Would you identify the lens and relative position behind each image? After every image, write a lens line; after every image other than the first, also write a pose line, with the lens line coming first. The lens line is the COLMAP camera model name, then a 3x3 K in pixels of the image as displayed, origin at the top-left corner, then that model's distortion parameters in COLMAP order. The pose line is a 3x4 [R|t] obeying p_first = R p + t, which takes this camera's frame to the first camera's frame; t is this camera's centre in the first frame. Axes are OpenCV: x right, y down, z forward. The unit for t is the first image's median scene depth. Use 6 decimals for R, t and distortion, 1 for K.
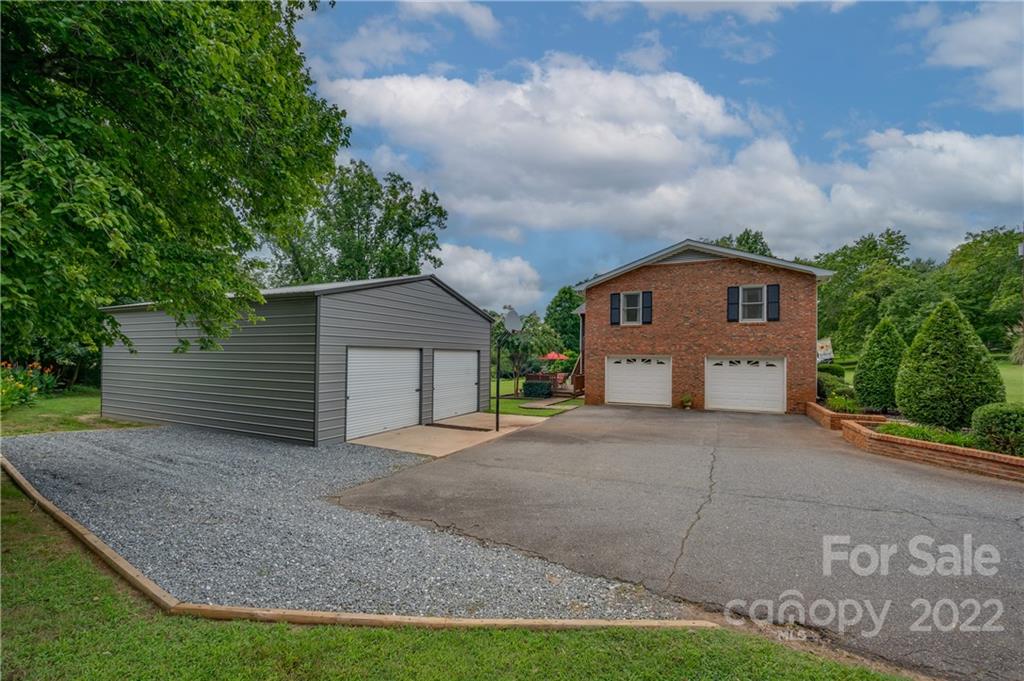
lens RADIAL K [[411.8, 0, 512.1], [0, 411.8, 345.5], [0, 0, 1]] dist [-0.001079, -0.000079]
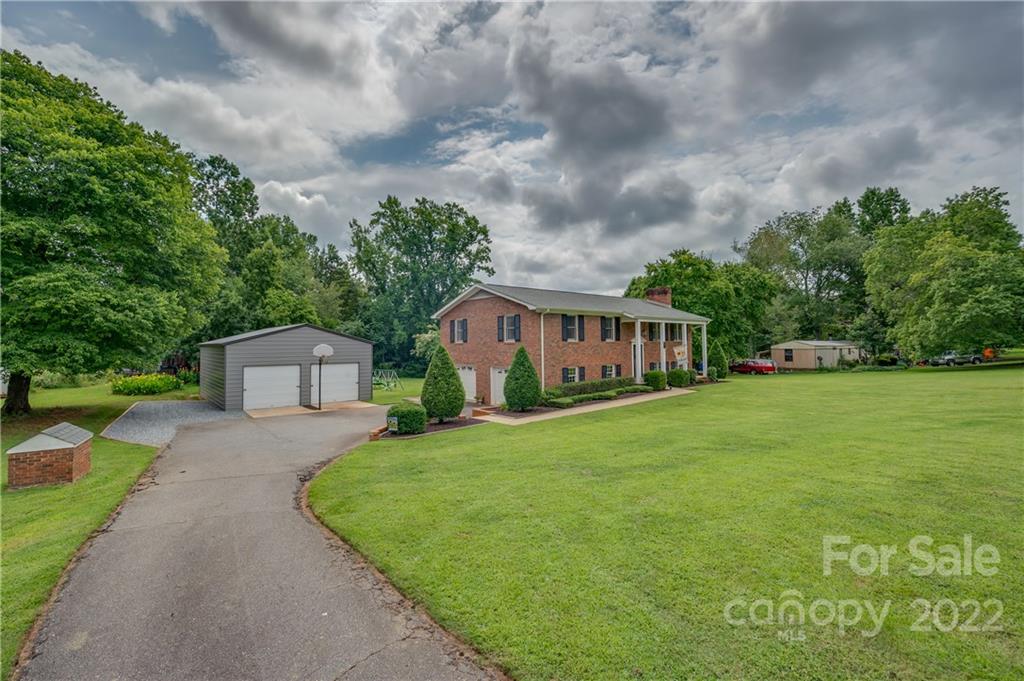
lens RADIAL K [[434.1, 0, 483.2], [0, 434.1, 326.3], [0, 0, 1]] dist [0.000255, -0.000003]
pose [[0.899156, -0.034792, -0.436244, 1.056232], [0.027211, 0.999351, -0.023615, -0.072029], [0.436782, 0.009363, 0.899519, -0.307438]]
